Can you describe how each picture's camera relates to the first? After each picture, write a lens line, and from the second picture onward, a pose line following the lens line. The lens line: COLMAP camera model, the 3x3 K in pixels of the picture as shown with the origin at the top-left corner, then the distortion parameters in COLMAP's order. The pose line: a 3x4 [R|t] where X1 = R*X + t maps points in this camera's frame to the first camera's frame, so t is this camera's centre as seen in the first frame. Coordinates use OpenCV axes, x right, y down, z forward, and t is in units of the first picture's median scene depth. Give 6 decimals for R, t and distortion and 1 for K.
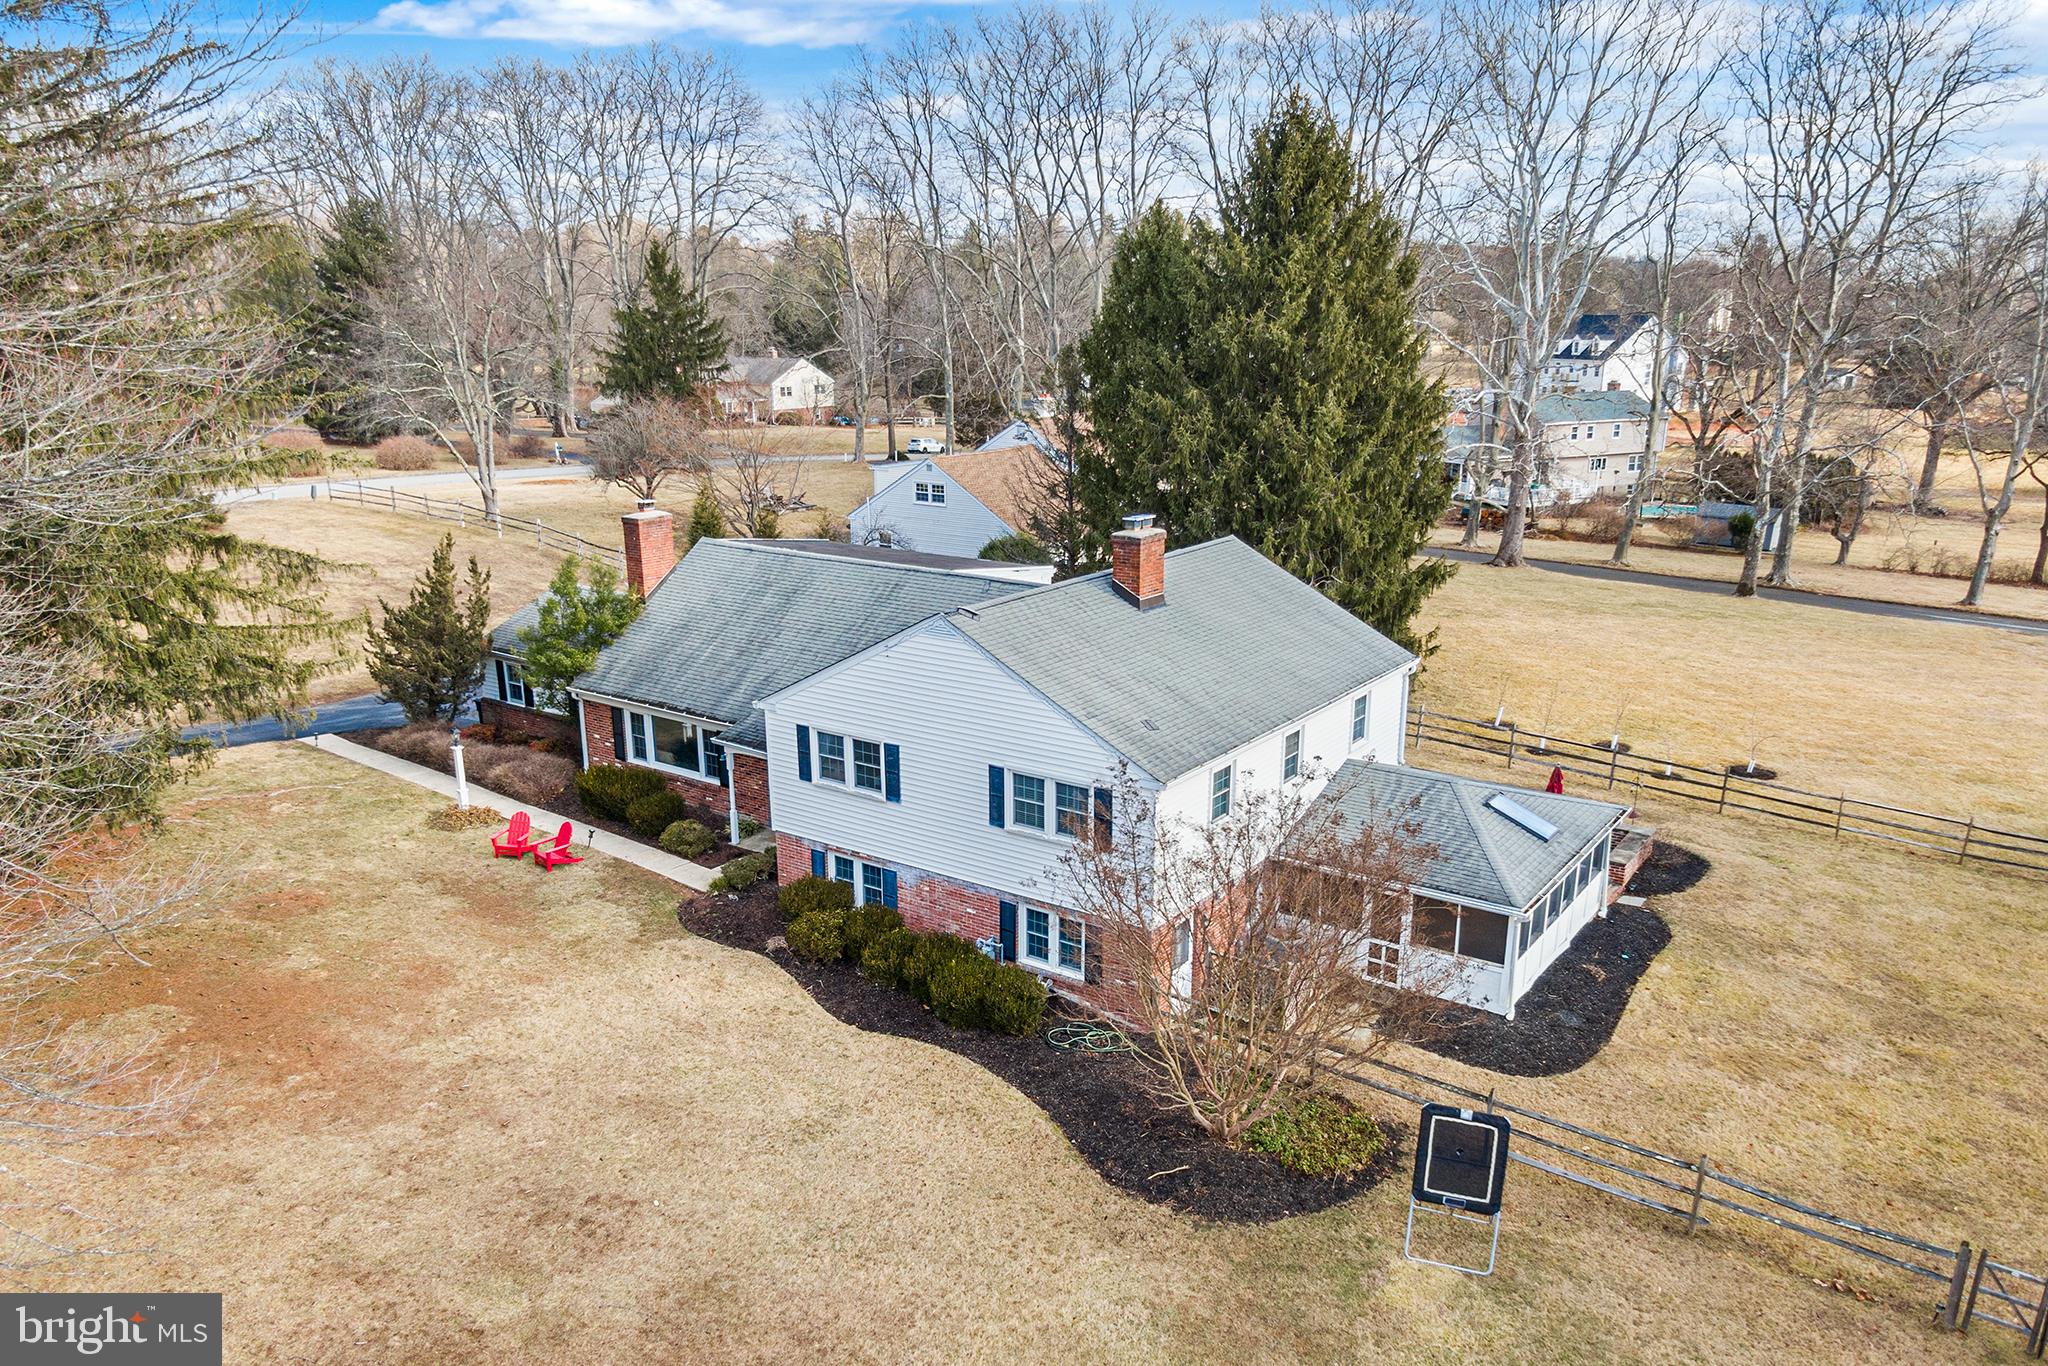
lens RADIAL K [[1499.2, 0, 1026.1], [0, 1499.2, 771.2], [0, 0, 1]] dist [0.052049, -0.043013]
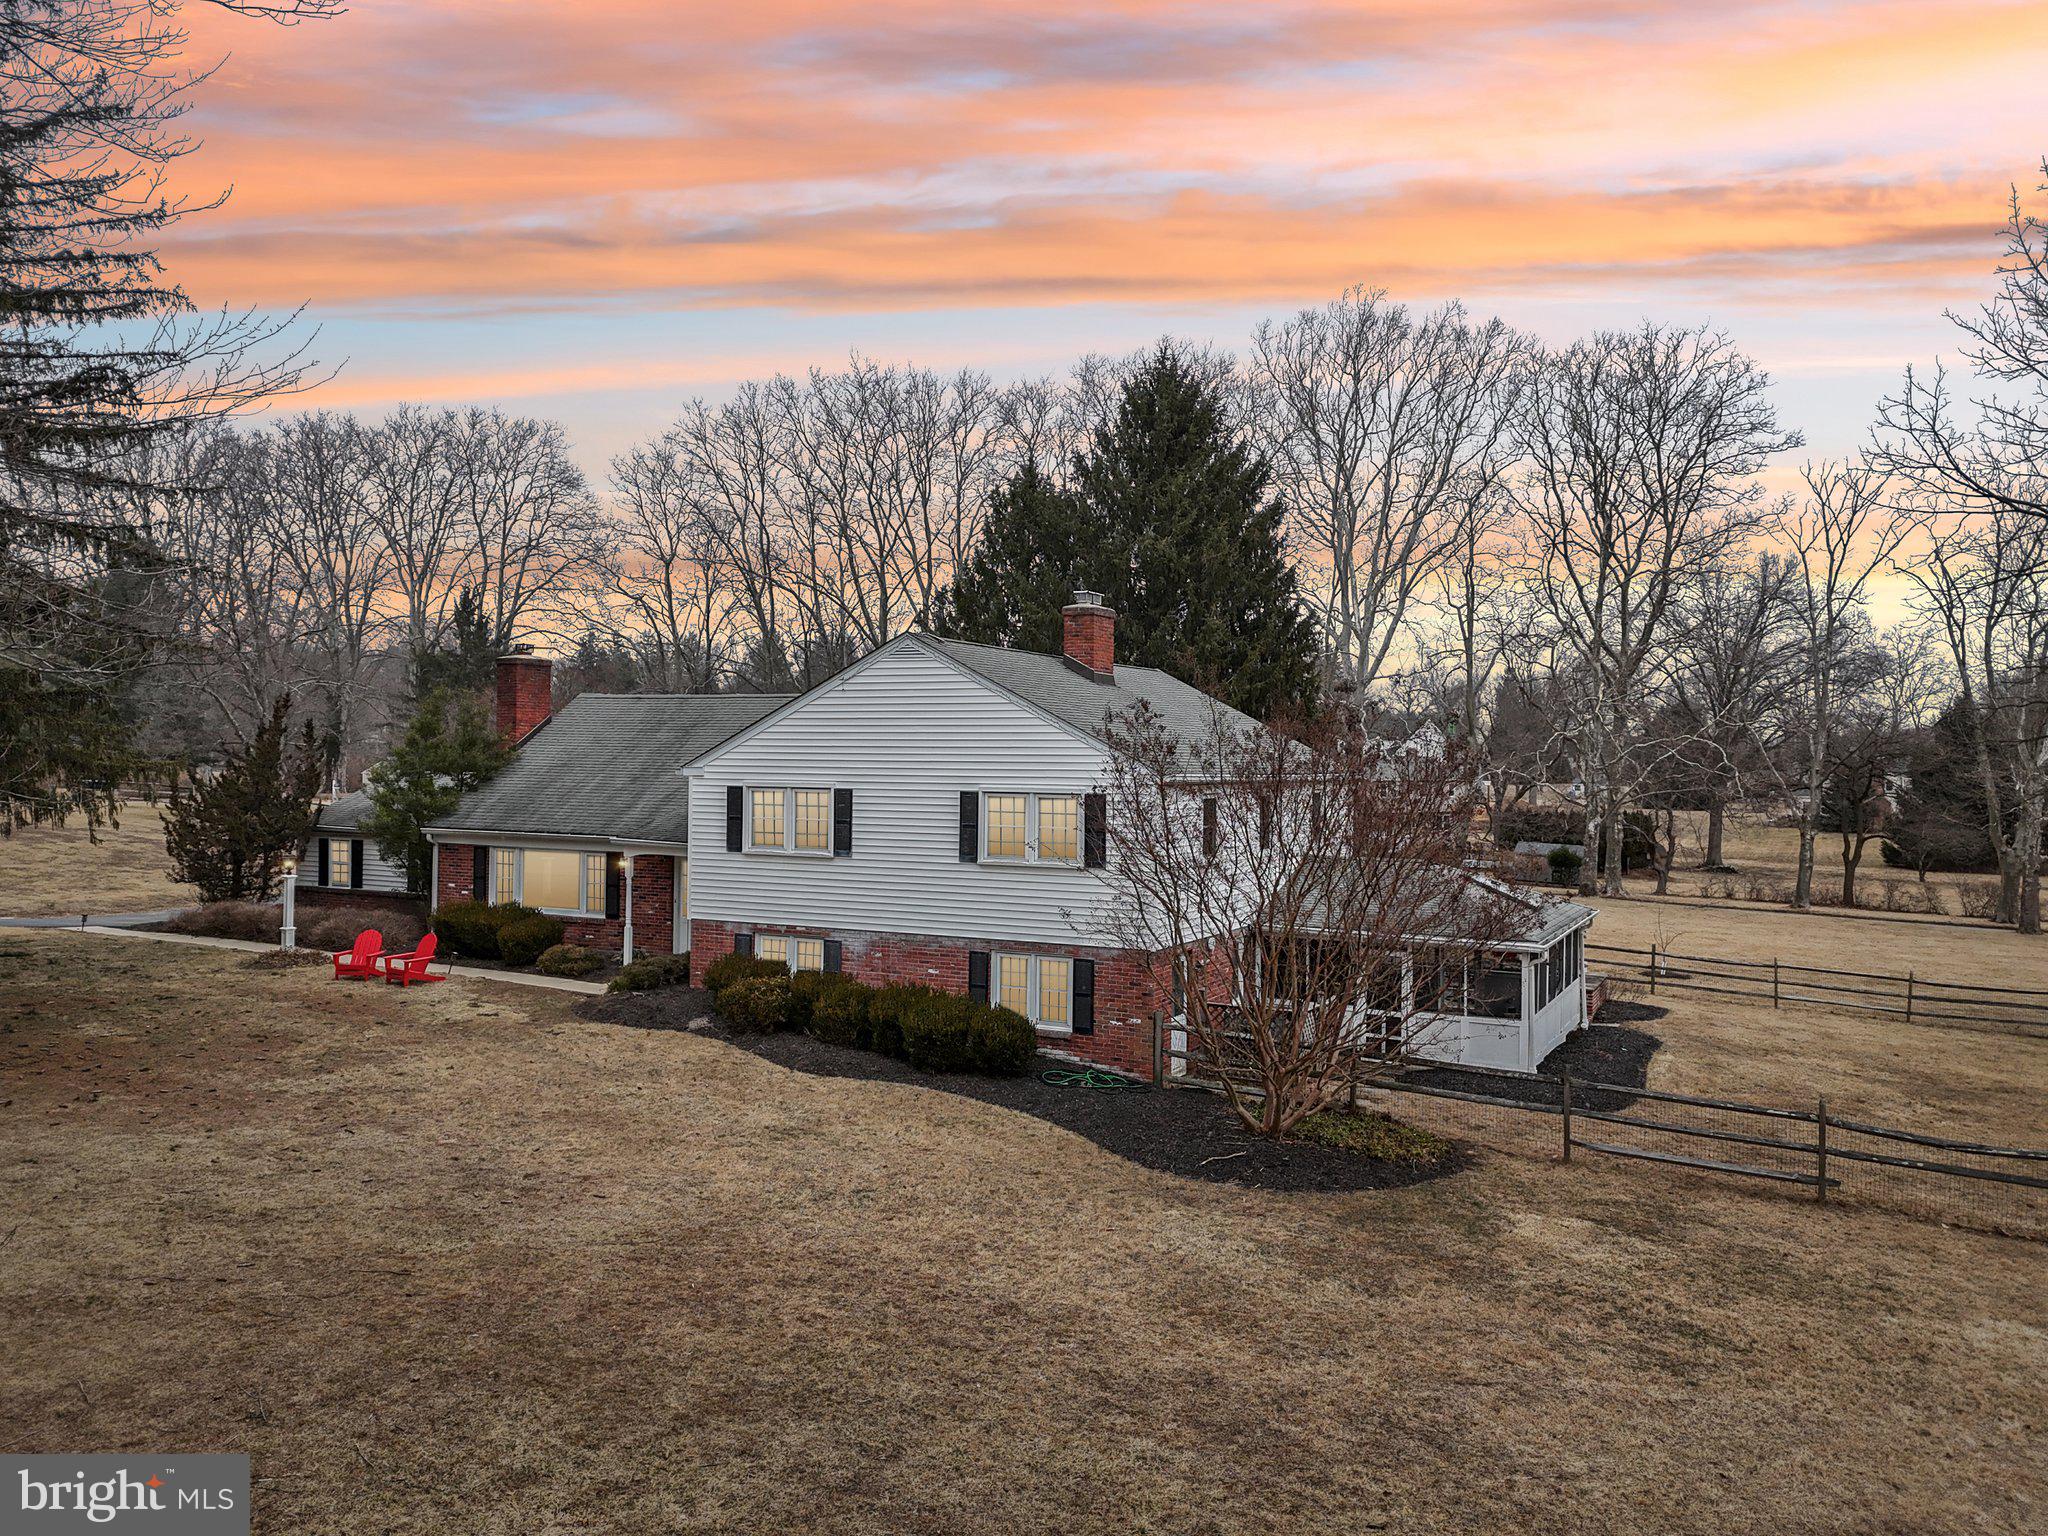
lens RADIAL K [[1563.0, 0, 1024.0], [0, 1563.0, 768.0], [0, 0, 1]] dist [0.075204, -0.004970]
pose [[0.989729, 0.015092, 0.142159, -0.111537], [0.027523, 0.955693, -0.293077, 0.238673], [-0.140283, 0.293979, 0.945461, 0.087608]]
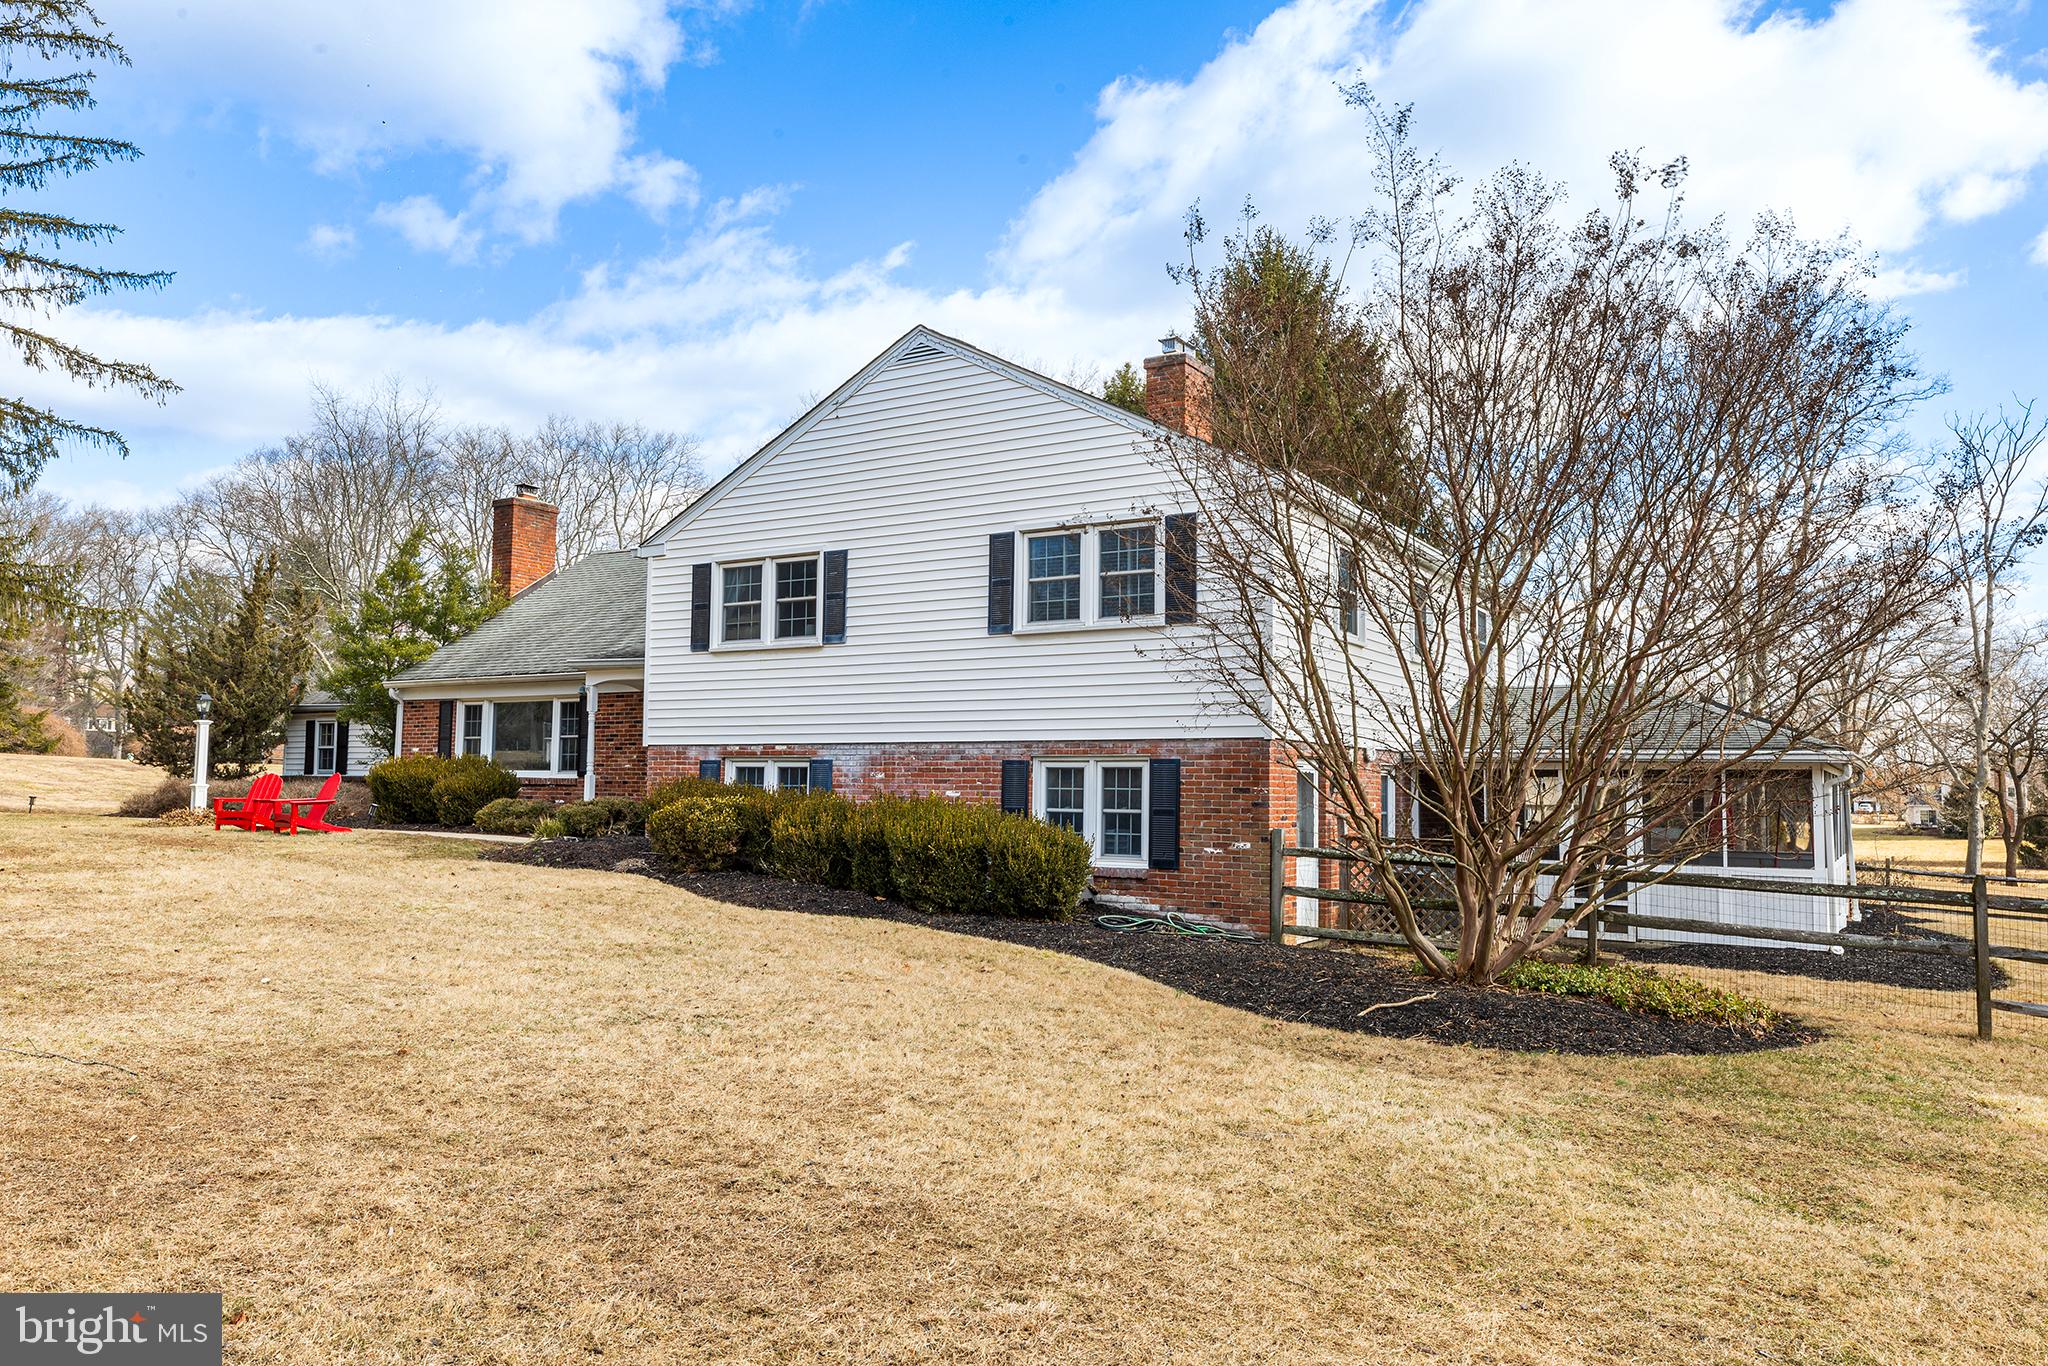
lens RADIAL K [[1435.2, 0, 1024.0], [0, 1435.2, 683.0], [0, 0, 1]] dist [-0.038063, 0.132231]
pose [[0.998115, 0.019368, 0.058236, -0.041120], [0.003764, 0.927795, -0.373072, 0.260484], [-0.061257, 0.372588, 0.925973, 0.415072]]
